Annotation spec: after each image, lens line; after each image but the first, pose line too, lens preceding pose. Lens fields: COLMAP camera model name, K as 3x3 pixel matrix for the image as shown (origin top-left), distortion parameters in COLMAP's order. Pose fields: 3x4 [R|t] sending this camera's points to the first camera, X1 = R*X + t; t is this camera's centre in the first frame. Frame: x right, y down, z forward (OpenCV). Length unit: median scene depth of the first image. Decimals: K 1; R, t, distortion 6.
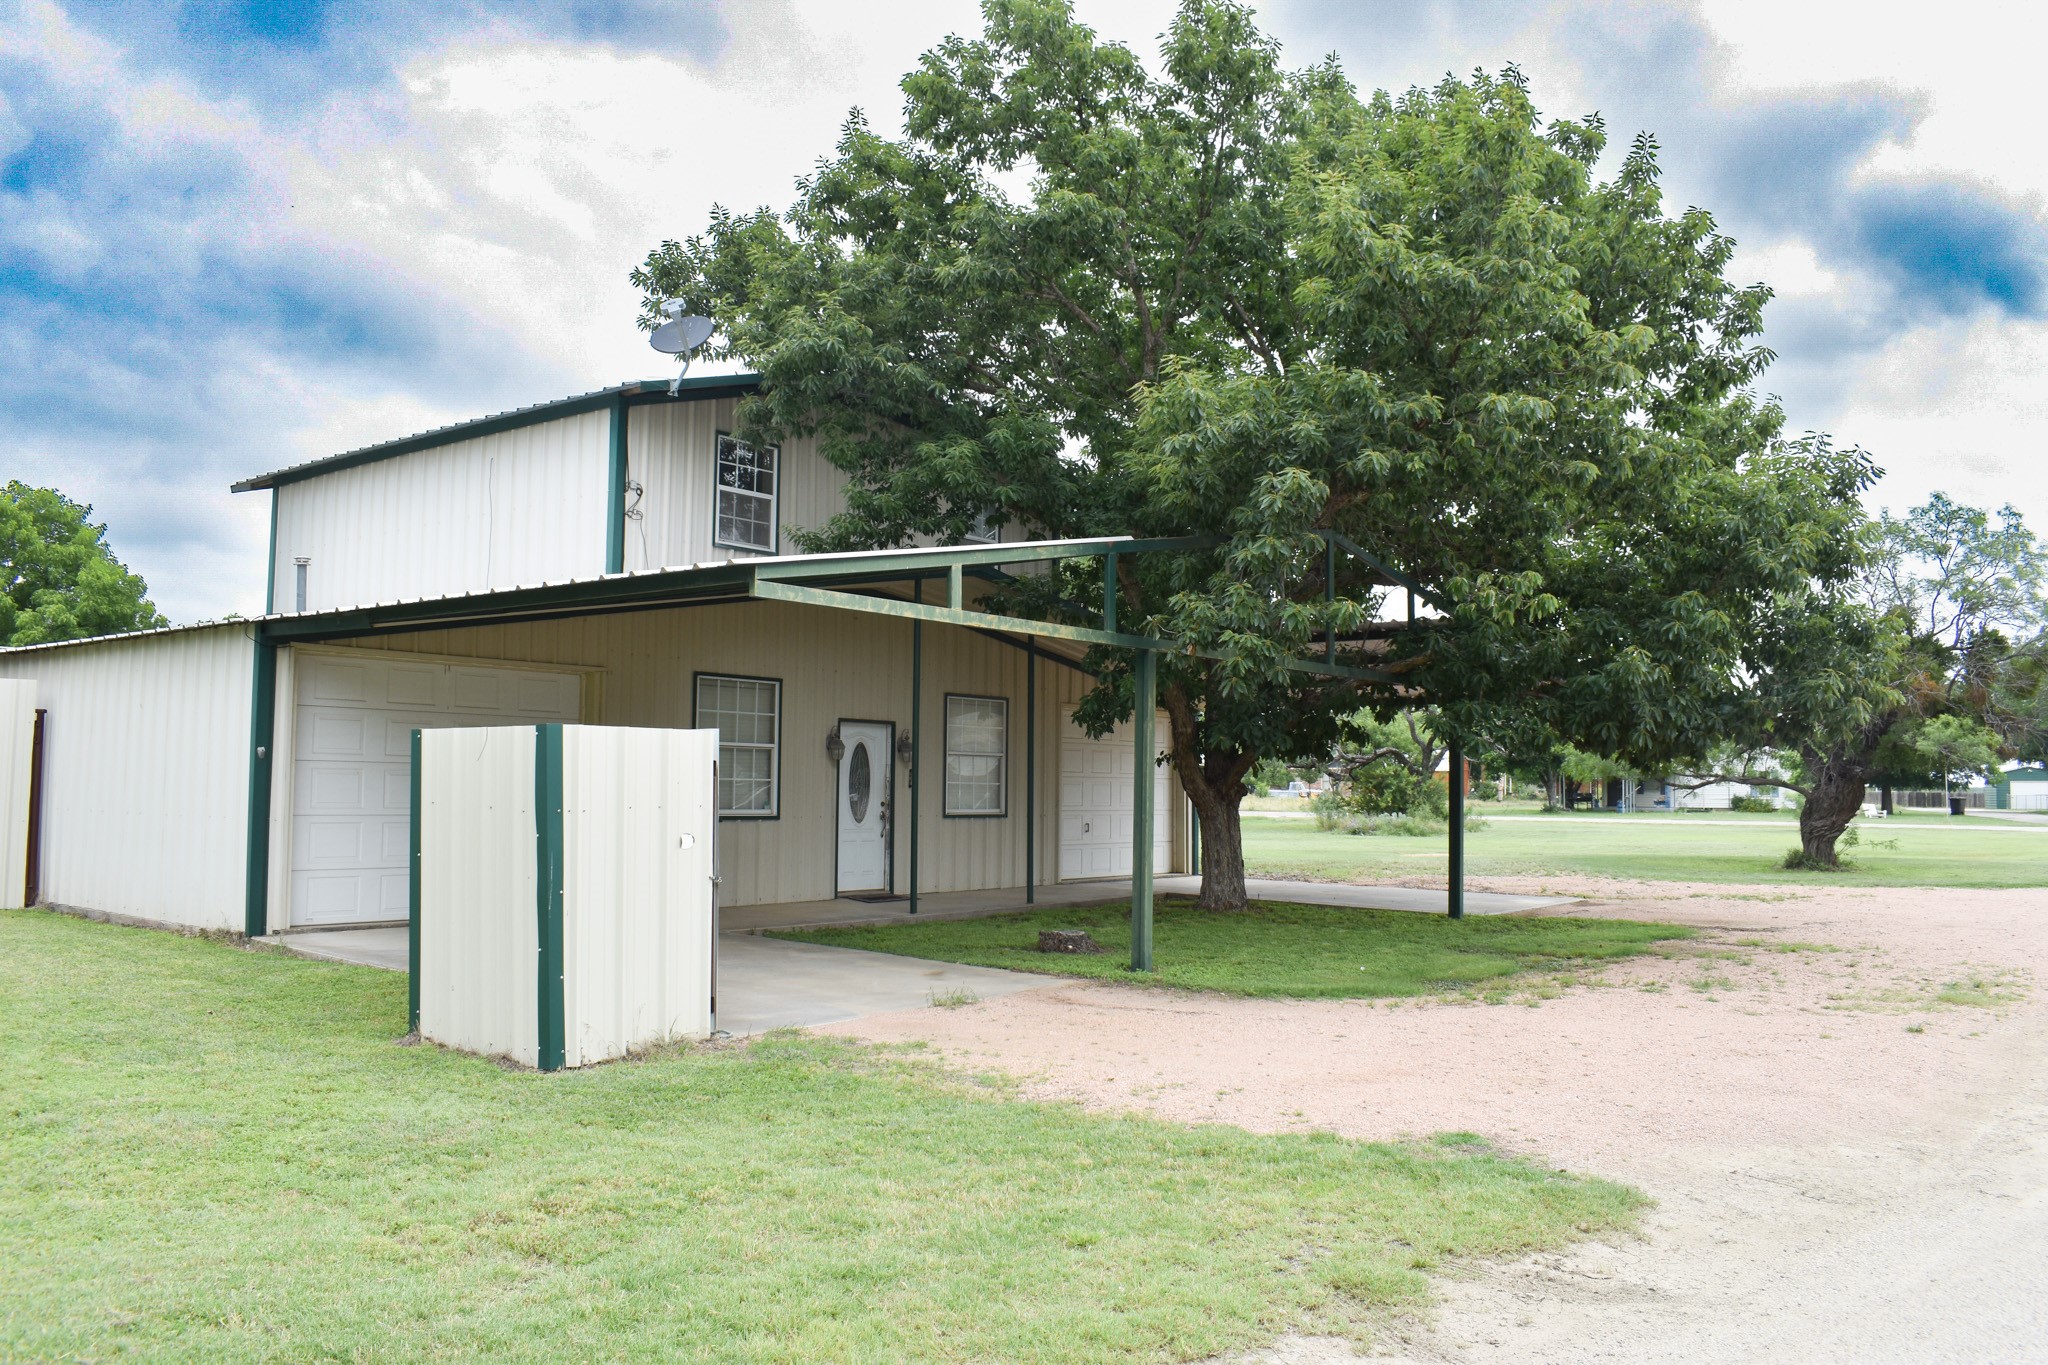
lens RADIAL K [[1573.1, 0, 915.2], [0, 1573.1, 685.1], [0, 0, 1]] dist [-0.052417, 0.002373]
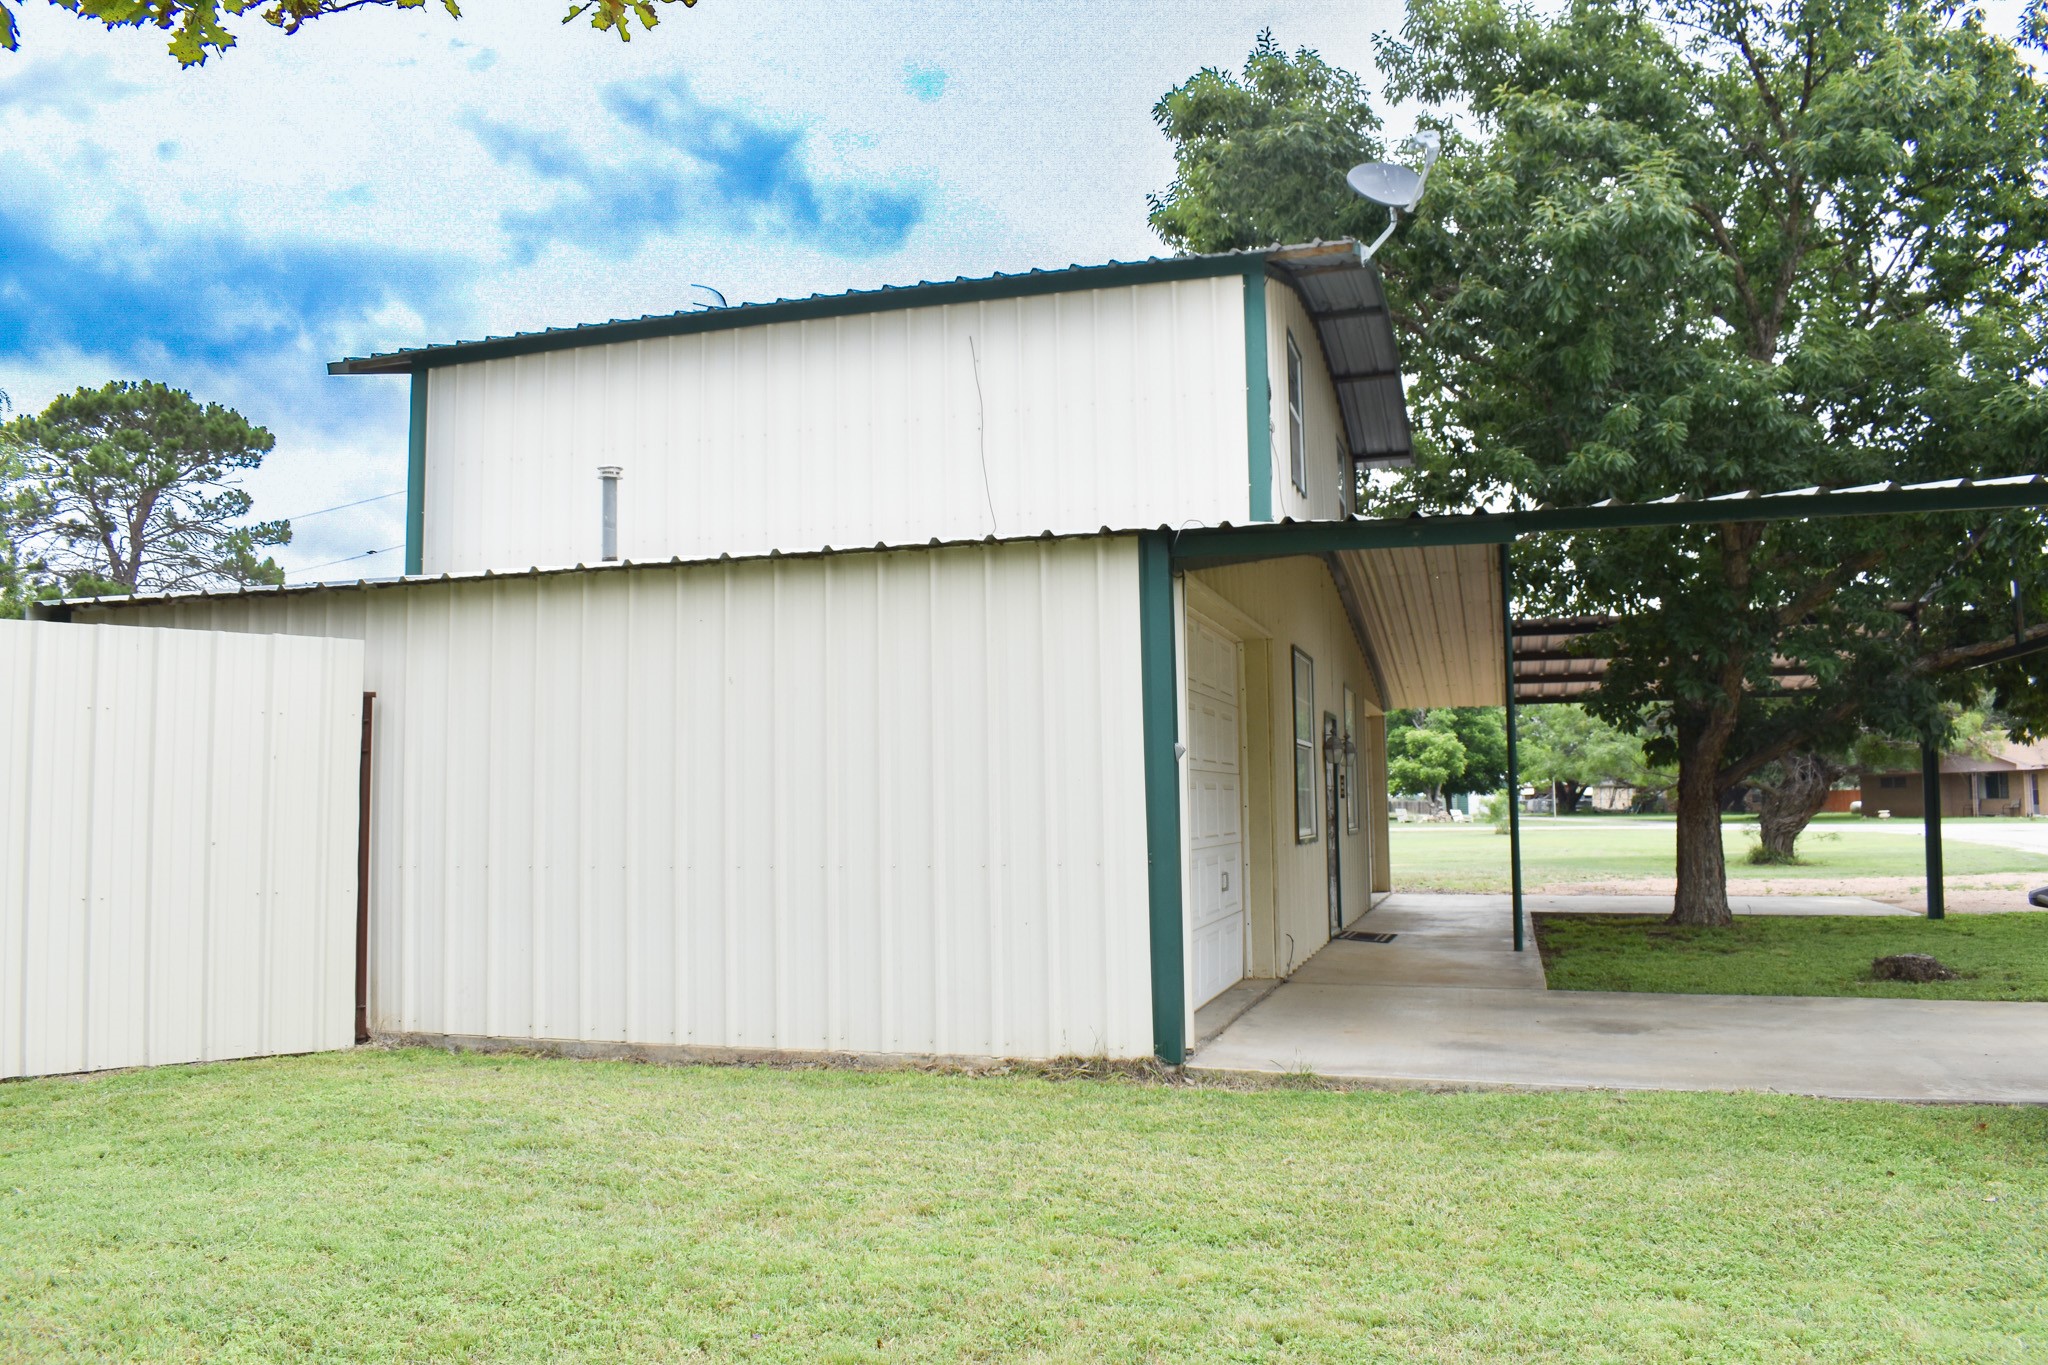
lens RADIAL K [[1573.1, 0, 915.2], [0, 1573.1, 685.1], [0, 0, 1]] dist [-0.052417, 0.002373]
pose [[0.925527, 0.005722, 0.378639, -0.545771], [0.000680, 0.999859, -0.016770, 0.020881], [-0.378681, 0.015779, 0.925393, 0.360841]]
